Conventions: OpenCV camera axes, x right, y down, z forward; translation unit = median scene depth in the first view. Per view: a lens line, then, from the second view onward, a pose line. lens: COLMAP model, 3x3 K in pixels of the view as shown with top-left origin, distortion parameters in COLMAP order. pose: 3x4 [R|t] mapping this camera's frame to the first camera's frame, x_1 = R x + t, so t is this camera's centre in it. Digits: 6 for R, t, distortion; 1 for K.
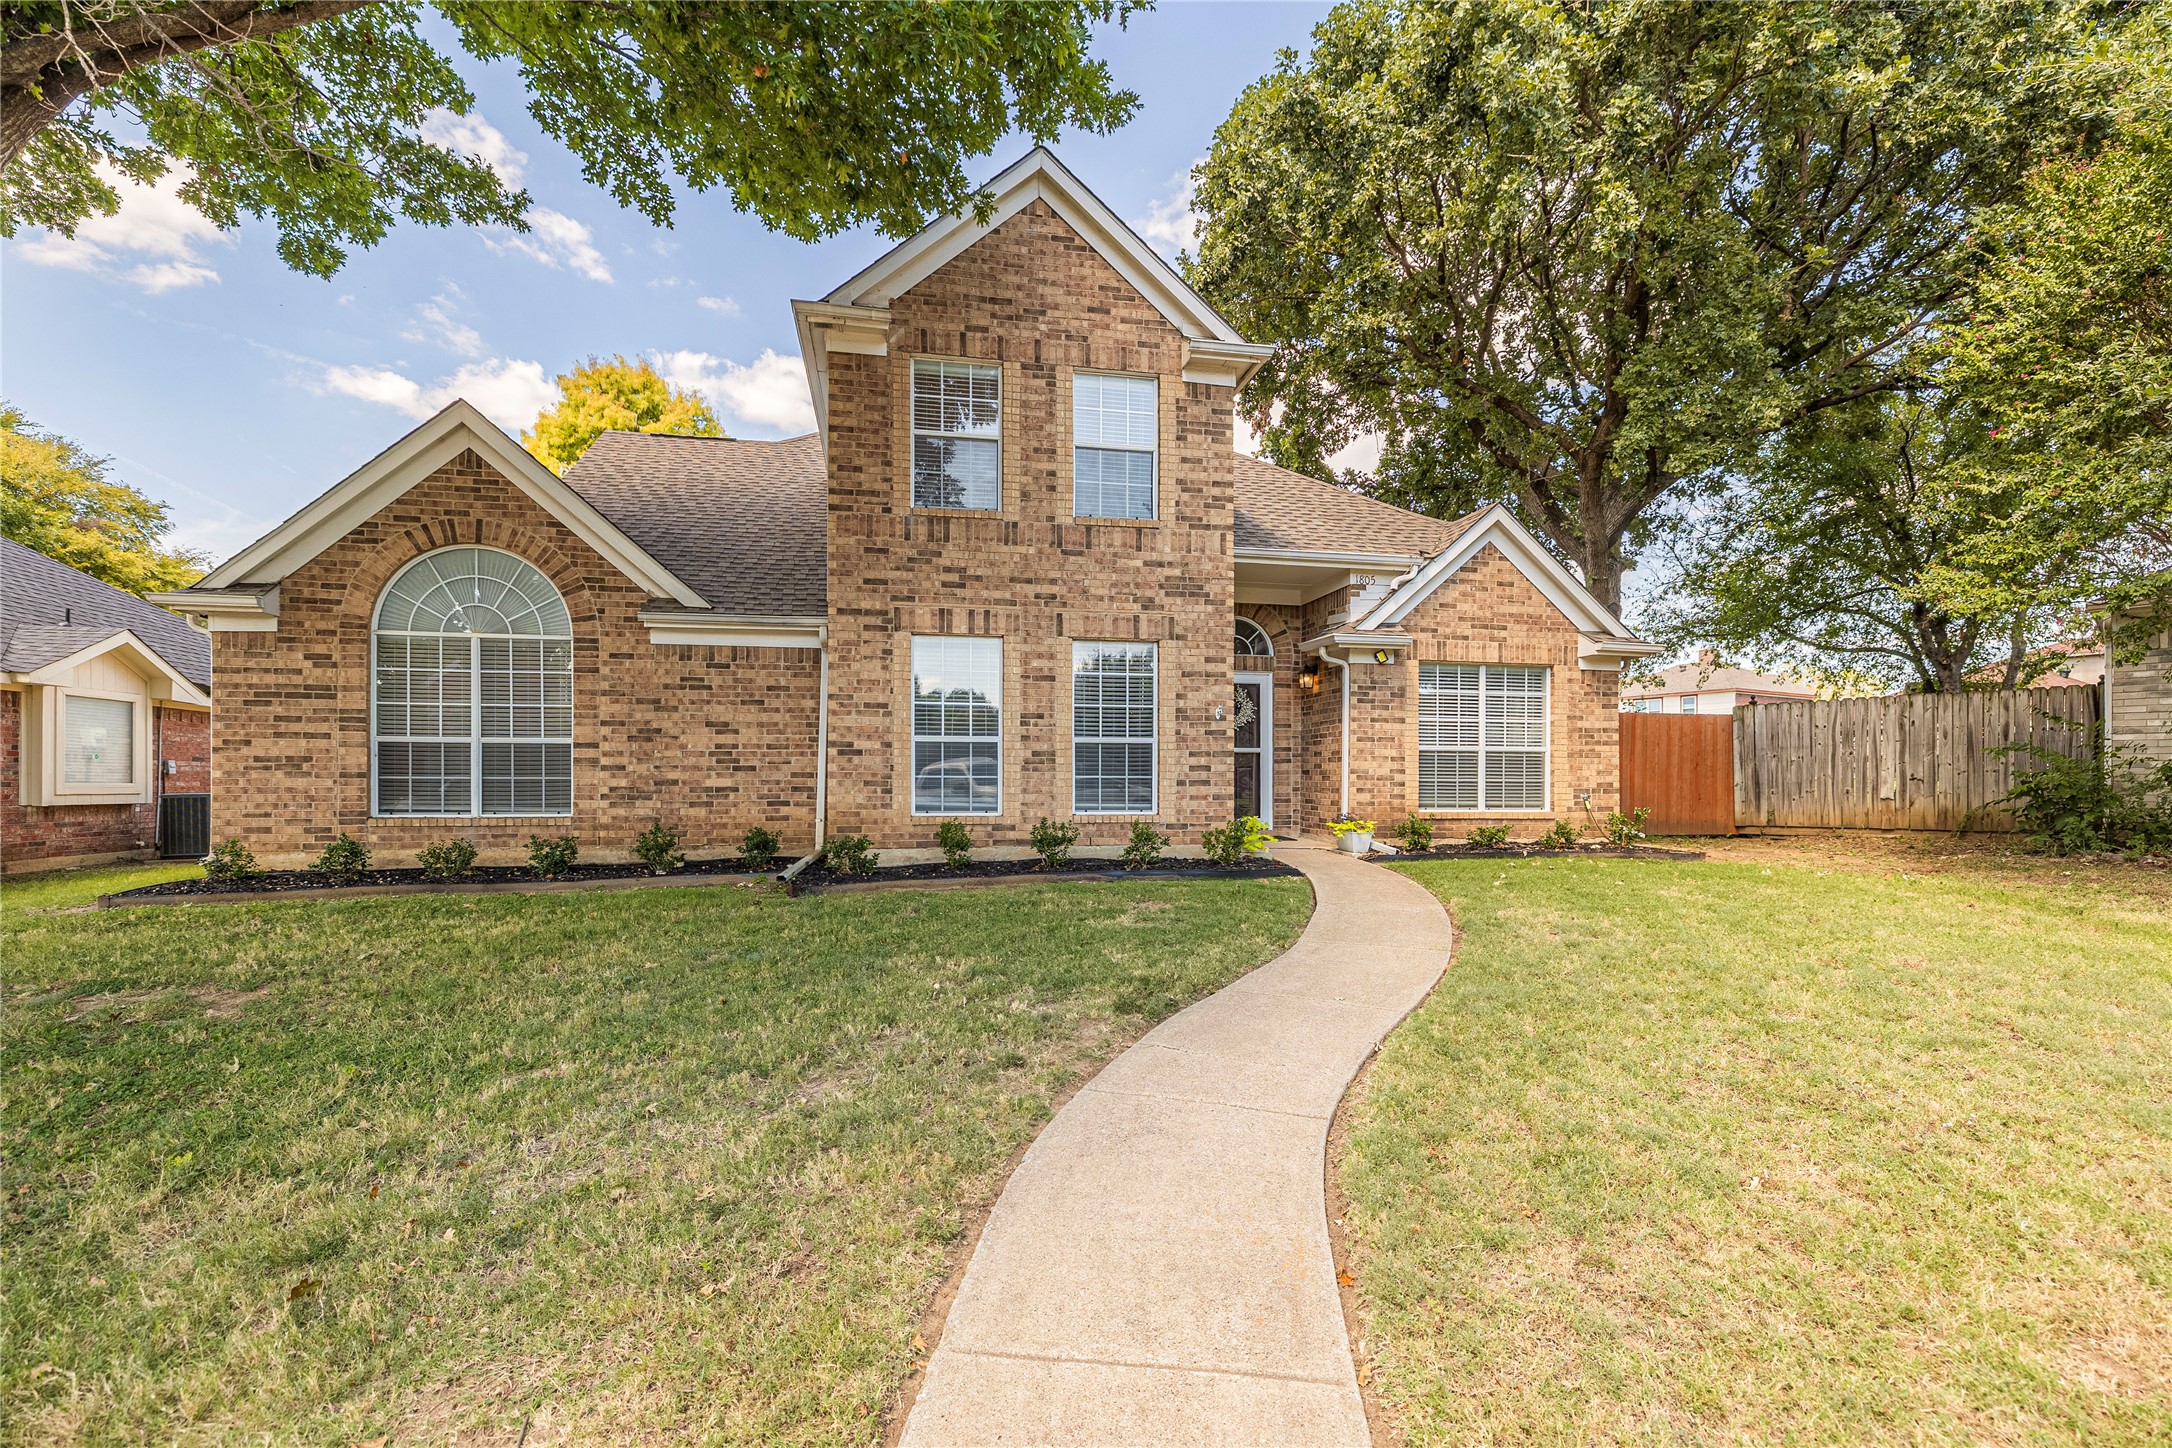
lens RADIAL K [[932.9, 0, 1081.5], [0, 932.9, 756.7], [0, 0, 1]] dist [0.000915, 0.000009]
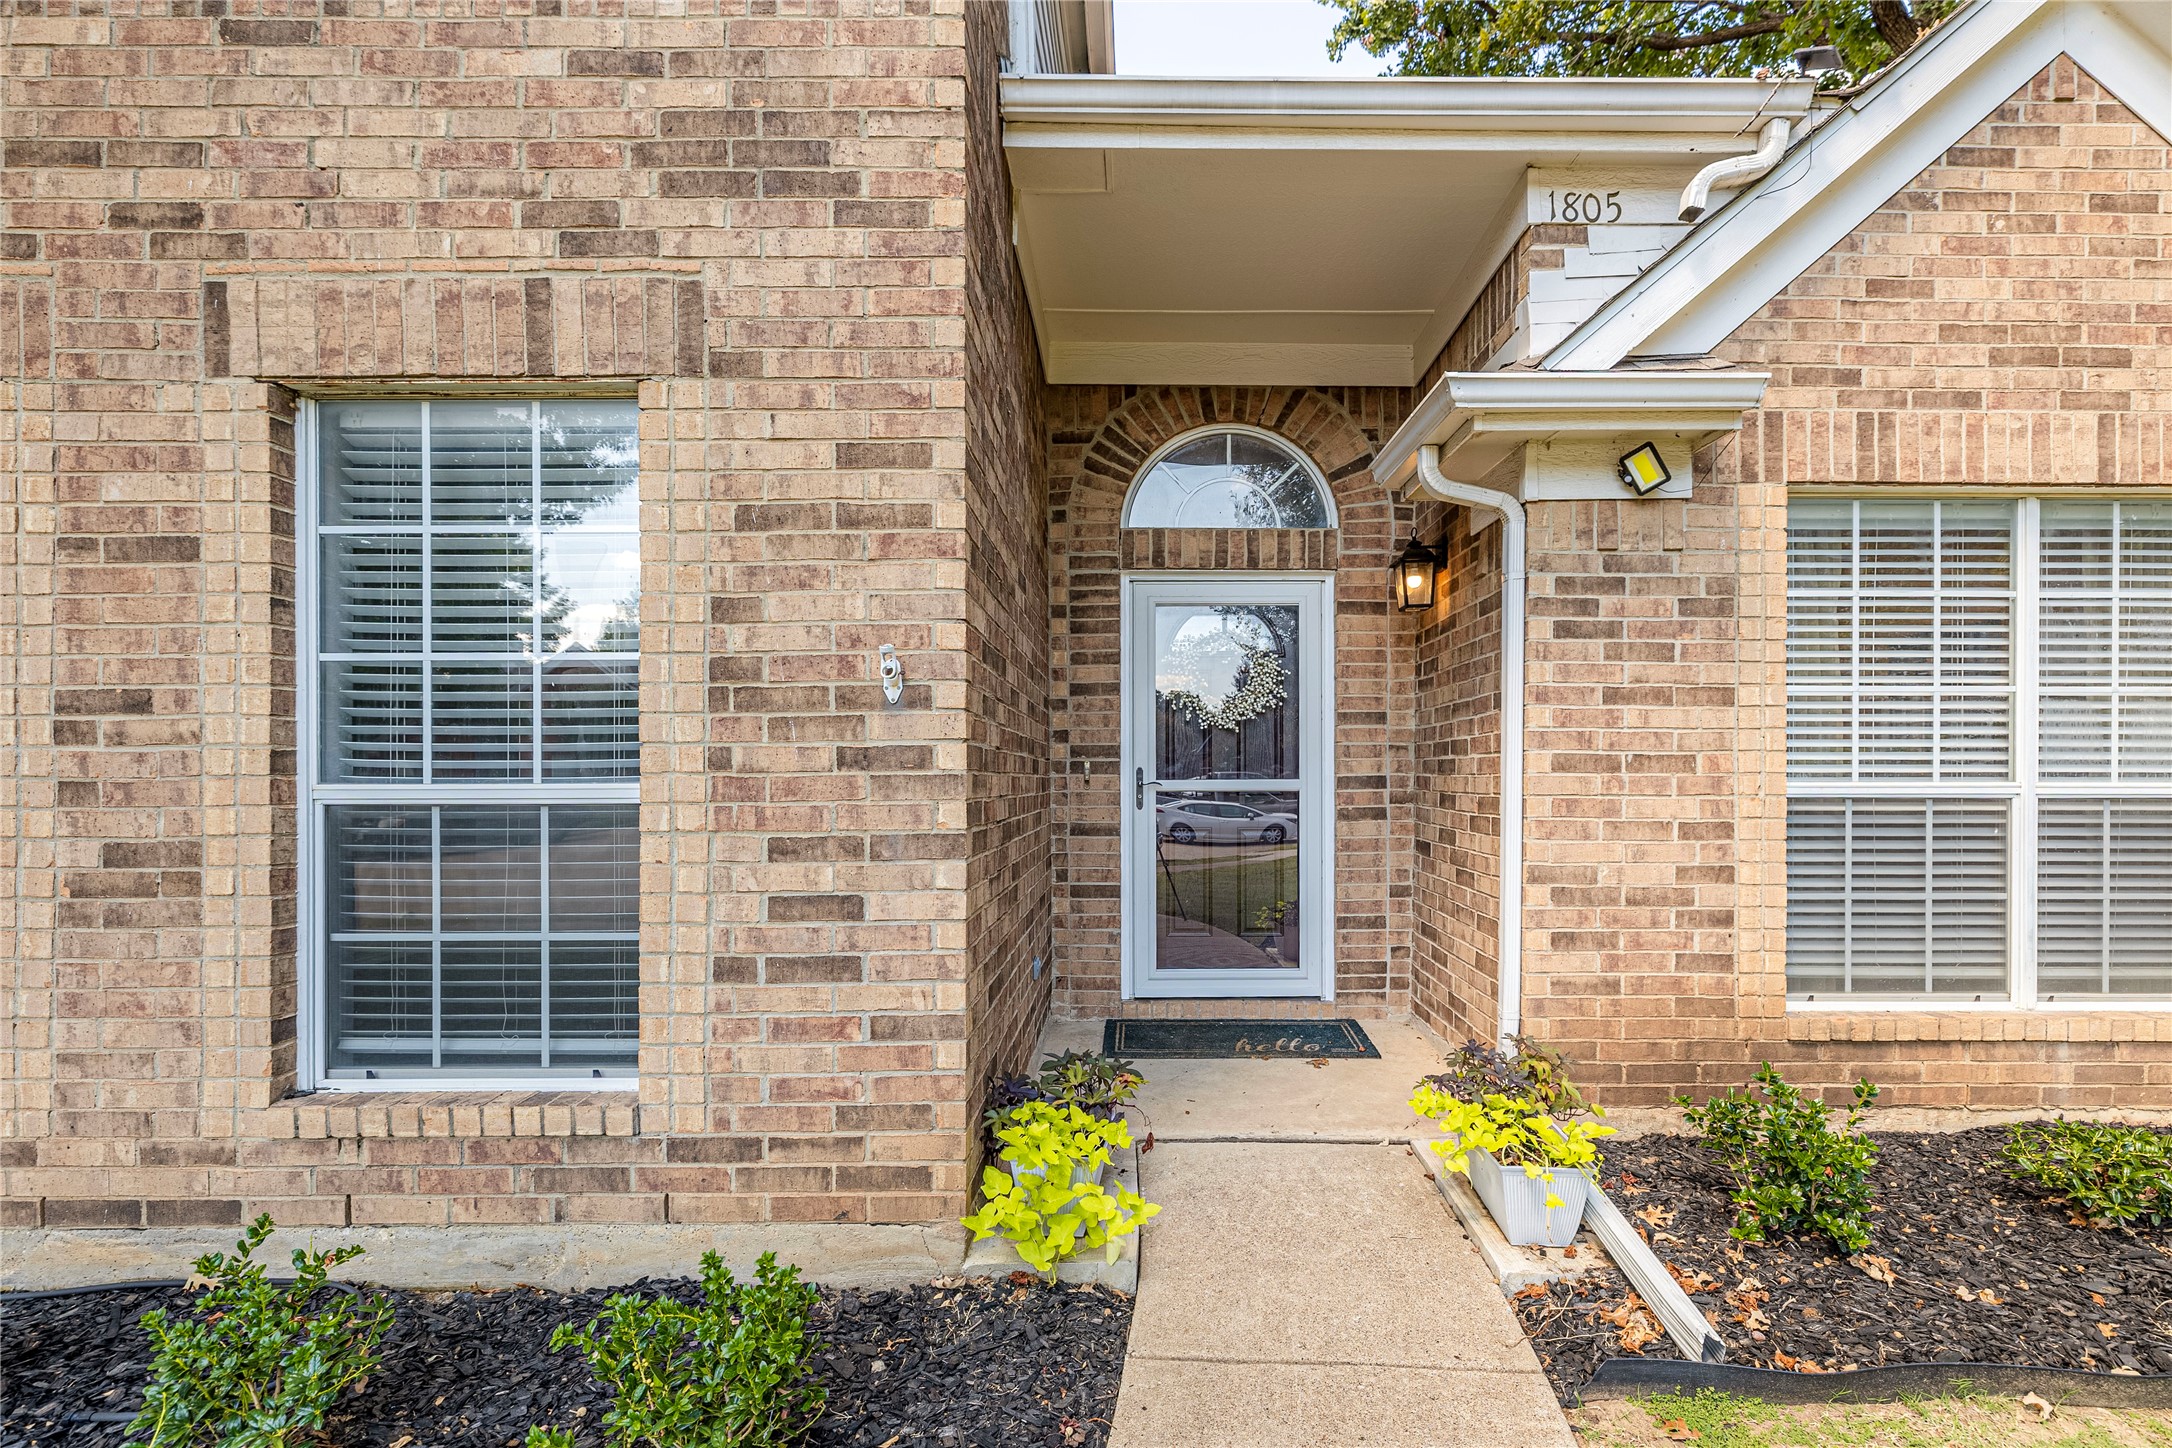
lens RADIAL K [[921.5, 0, 1178.9], [0, 921.5, 762.4], [0, 0, 1]] dist [0.000624, -0.000231]
pose [[0.982620, -0.005845, -0.185537, 0.264056], [0.009373, 0.999791, 0.018143, -0.028541], [0.185392, -0.019567, 0.982470, 0.786934]]
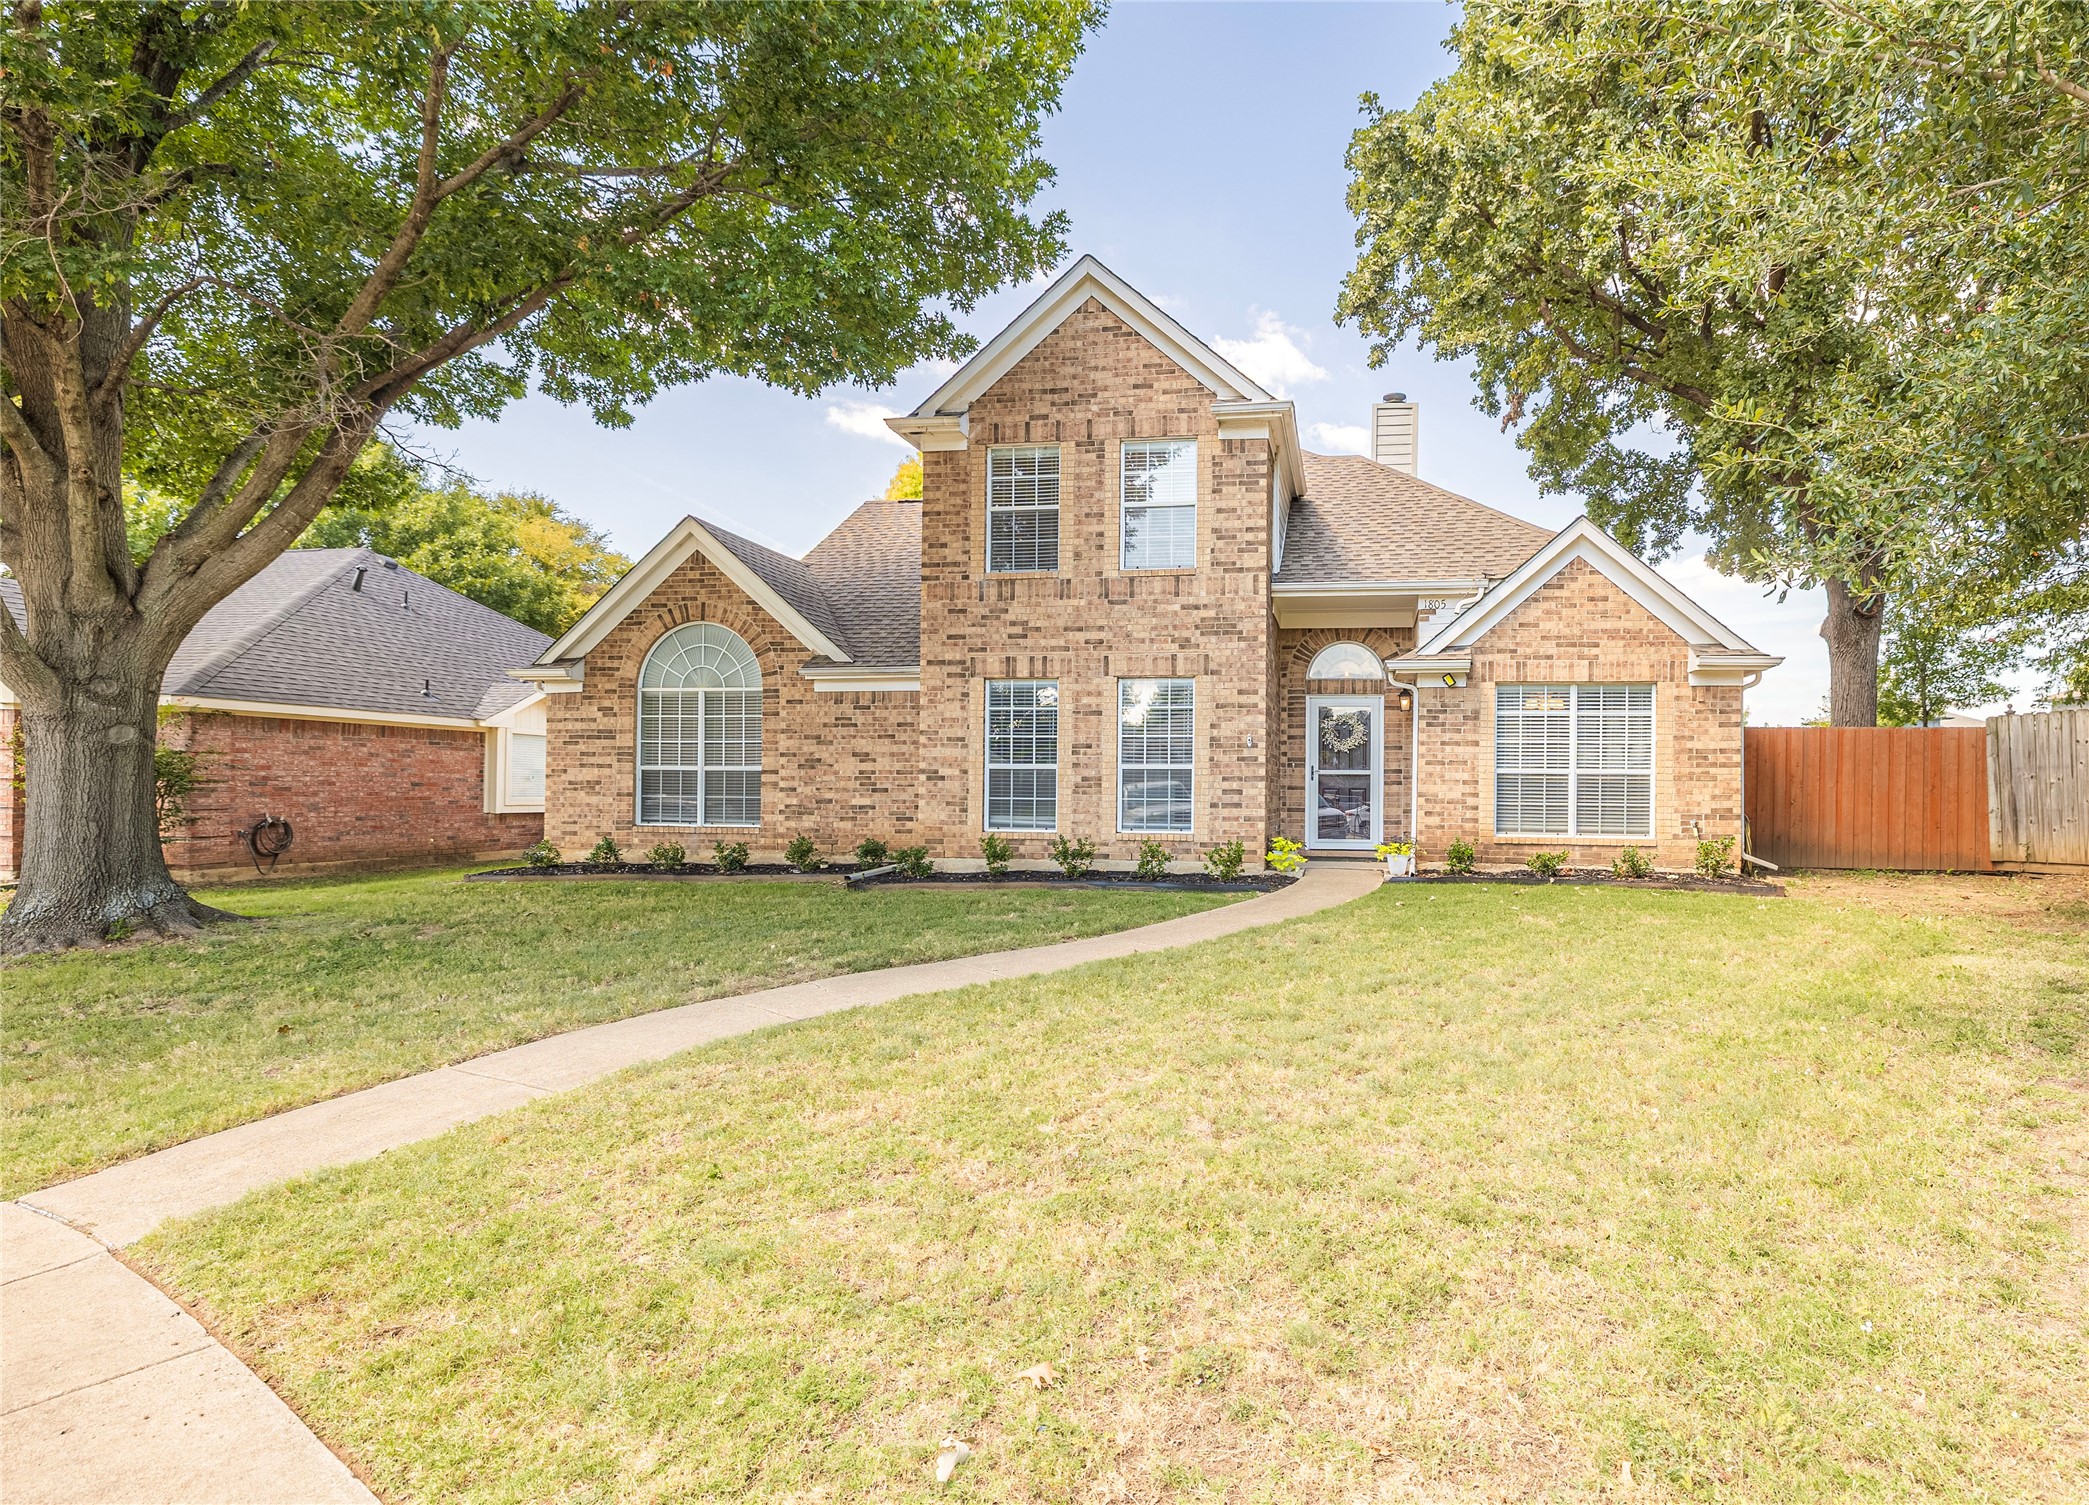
lens RADIAL K [[1079.8, 0, 1247.9], [0, 1079.8, 745.7], [0, 0, 1]] dist [0.001733, 0.000290]
pose [[0.944183, -0.008725, -0.329306, 0.561224], [0.003142, 0.999842, -0.017483, -0.019520], [0.329407, 0.015473, 0.944061, -0.184758]]
